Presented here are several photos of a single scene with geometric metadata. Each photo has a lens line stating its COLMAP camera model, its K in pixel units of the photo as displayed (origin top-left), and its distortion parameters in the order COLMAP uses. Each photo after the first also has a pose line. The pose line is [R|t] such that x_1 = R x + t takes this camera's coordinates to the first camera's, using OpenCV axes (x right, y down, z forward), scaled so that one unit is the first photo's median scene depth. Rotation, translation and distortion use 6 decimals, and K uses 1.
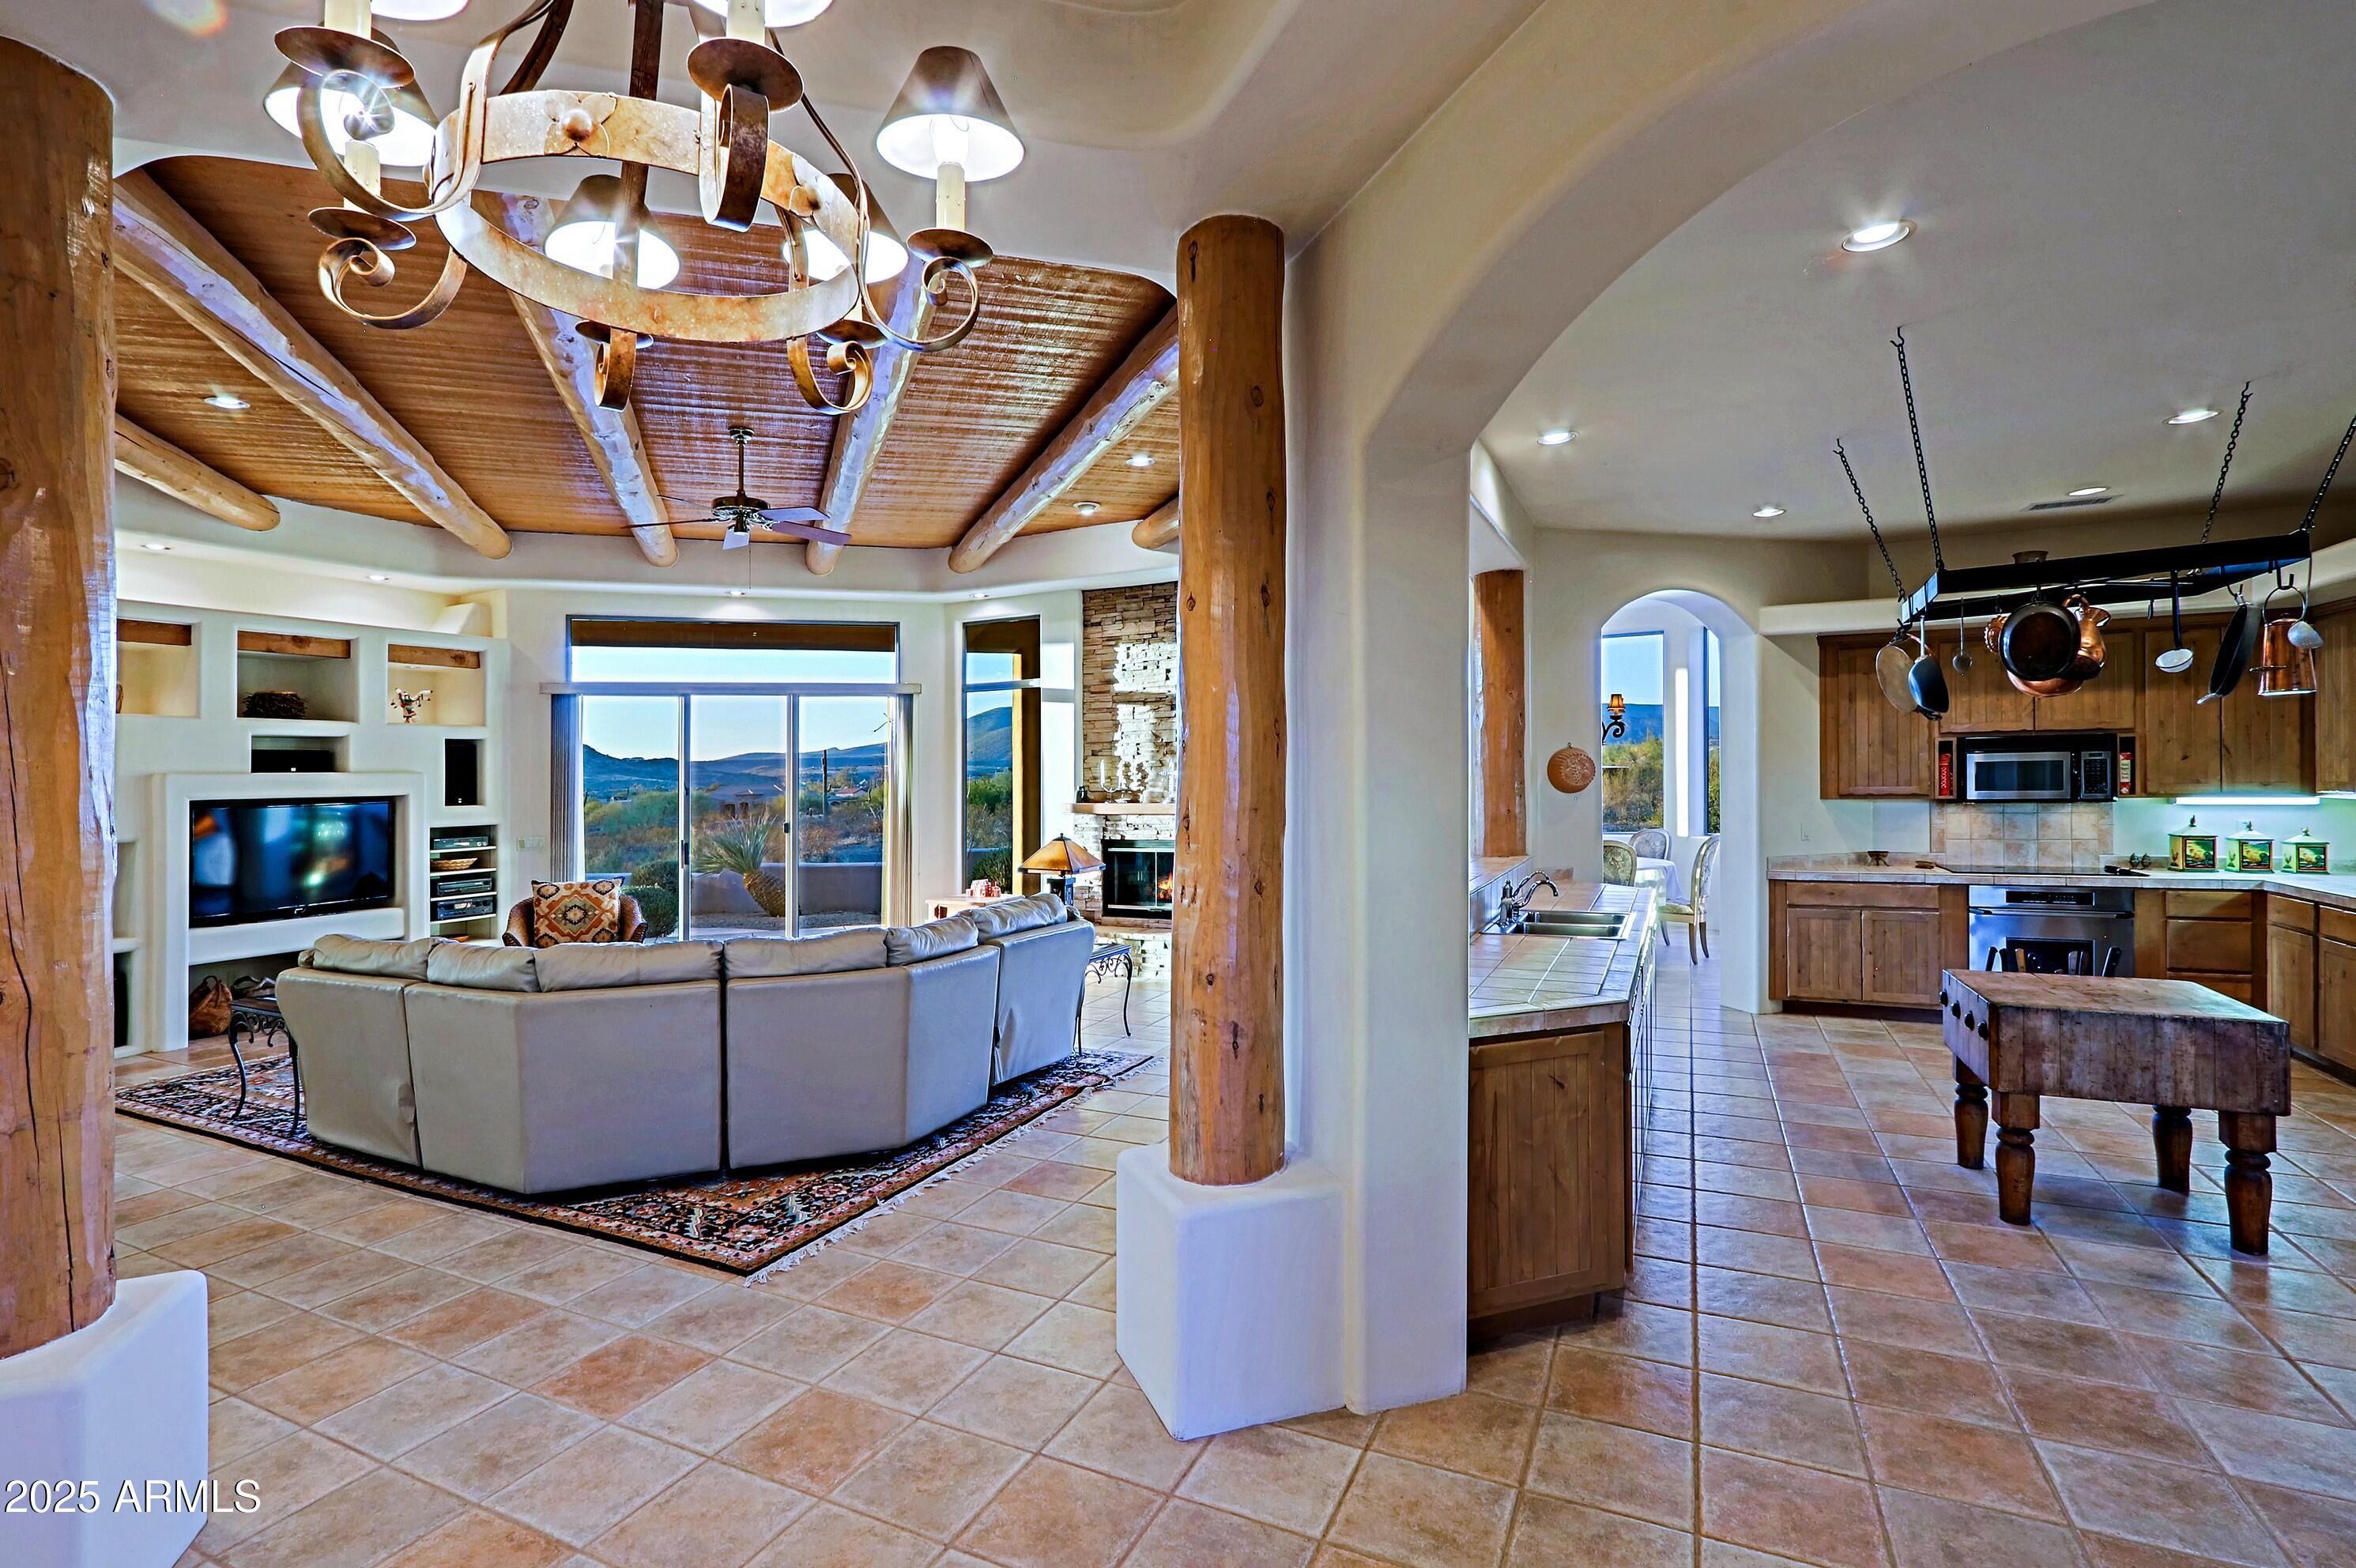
lens RADIAL K [[1106.2, 0, 1111.4], [0, 1106.2, 719.6], [0, 0, 1]] dist [0.001874, 0.000593]
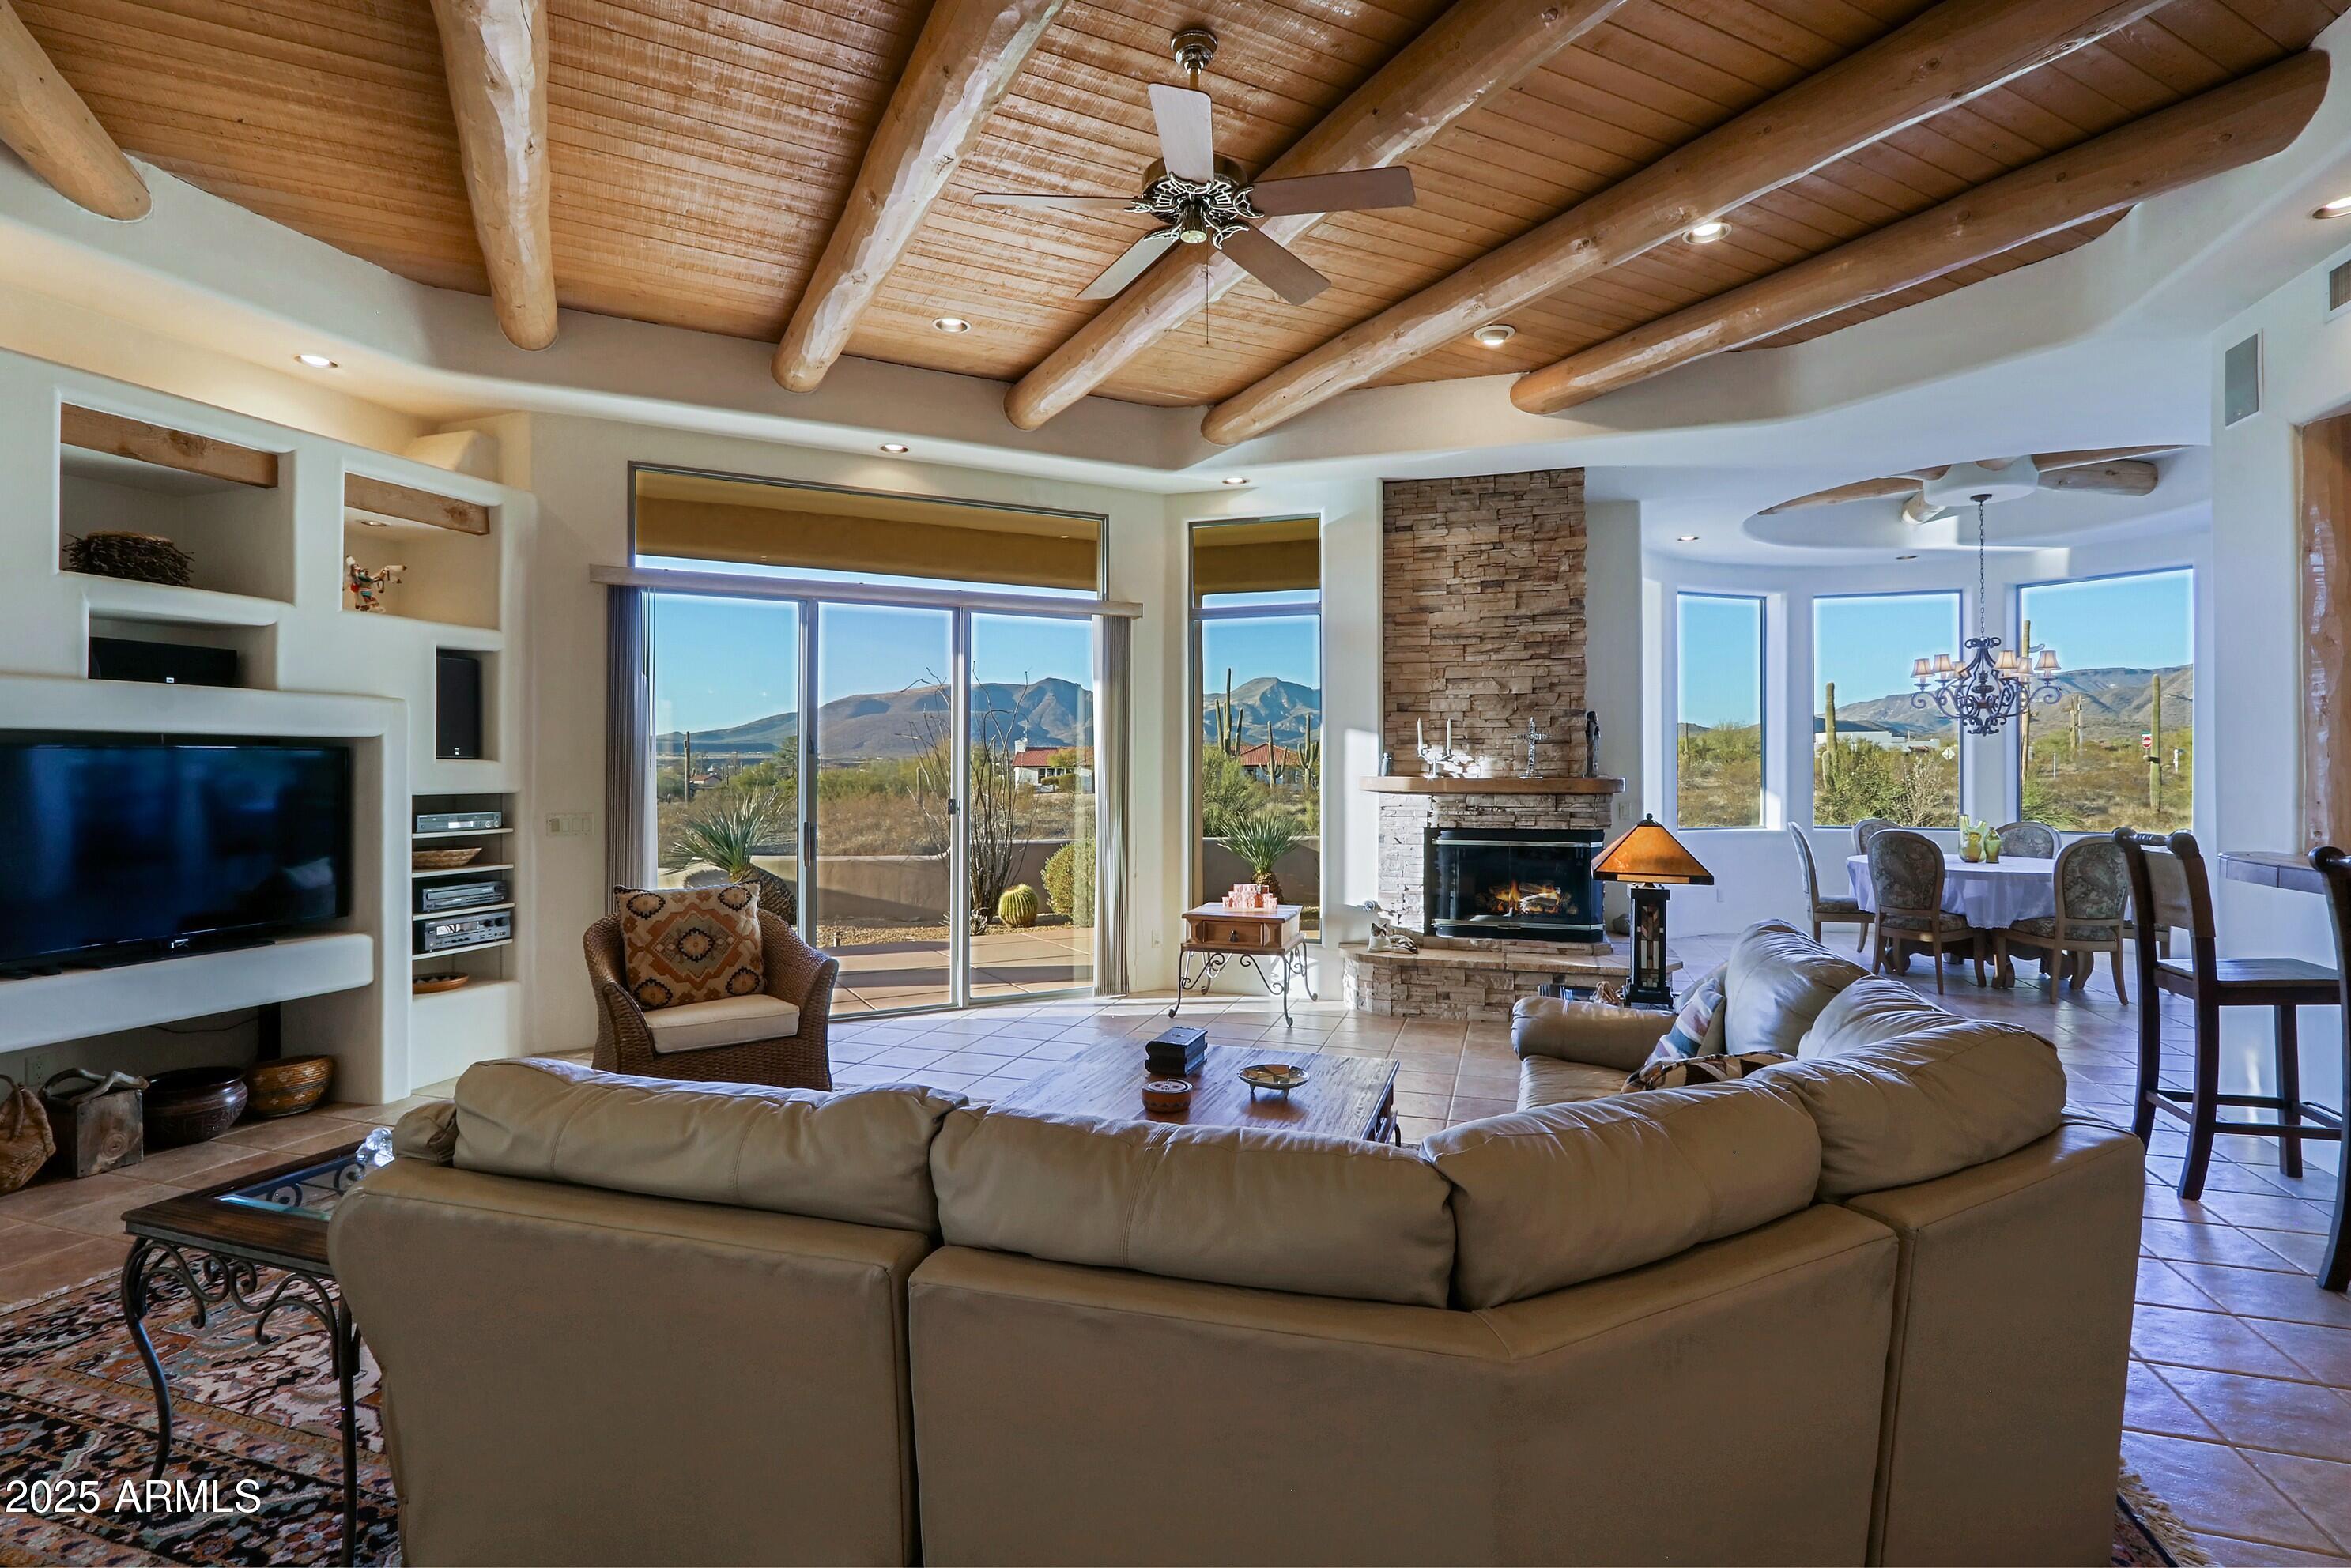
lens RADIAL K [[1140.9, 0, 1204.5], [0, 1140.9, 726.8], [0, 0, 1]] dist [-0.001285, 0.000312]
pose [[0.984449, 0.025257, 0.173846, -0.324646], [-0.027685, 0.999550, 0.011551, 0.045492], [-0.173476, -0.016184, 0.984705, 0.353774]]
